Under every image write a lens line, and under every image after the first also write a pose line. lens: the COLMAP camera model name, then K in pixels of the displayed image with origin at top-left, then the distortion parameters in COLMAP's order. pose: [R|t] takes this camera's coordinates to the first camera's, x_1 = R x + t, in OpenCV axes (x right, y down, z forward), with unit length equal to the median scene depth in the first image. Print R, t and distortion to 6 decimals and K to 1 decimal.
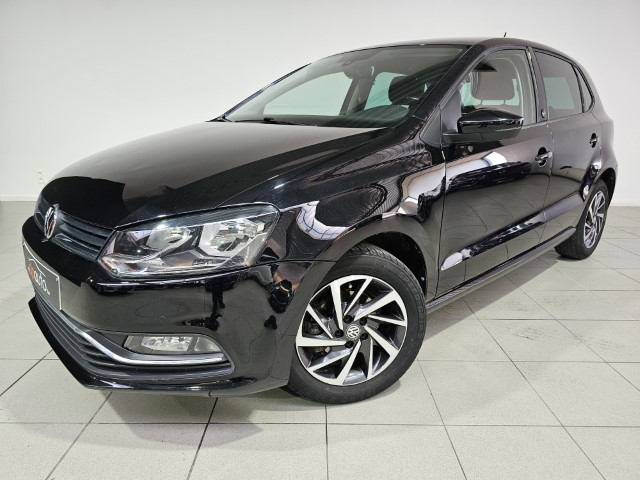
lens RADIAL K [[440.5, 0, 320.0], [0, 440.5, 240.0], [0, 0, 1]] dist [0.040246, -0.005967]
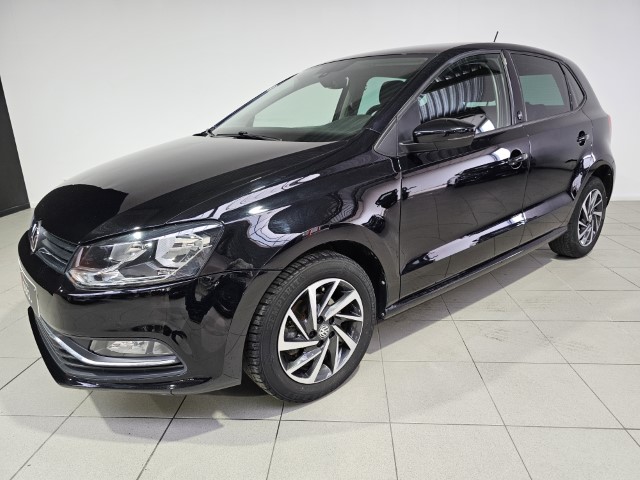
lens RADIAL K [[440.5, 0, 320.0], [0, 440.5, 240.0], [0, 0, 1]] dist [0.040246, -0.005967]
pose [[0.996652, -0.017492, -0.079869, 0.185471], [0.018153, 0.999807, 0.007549, -0.027300], [0.079721, -0.008974, 0.996777, -0.054684]]
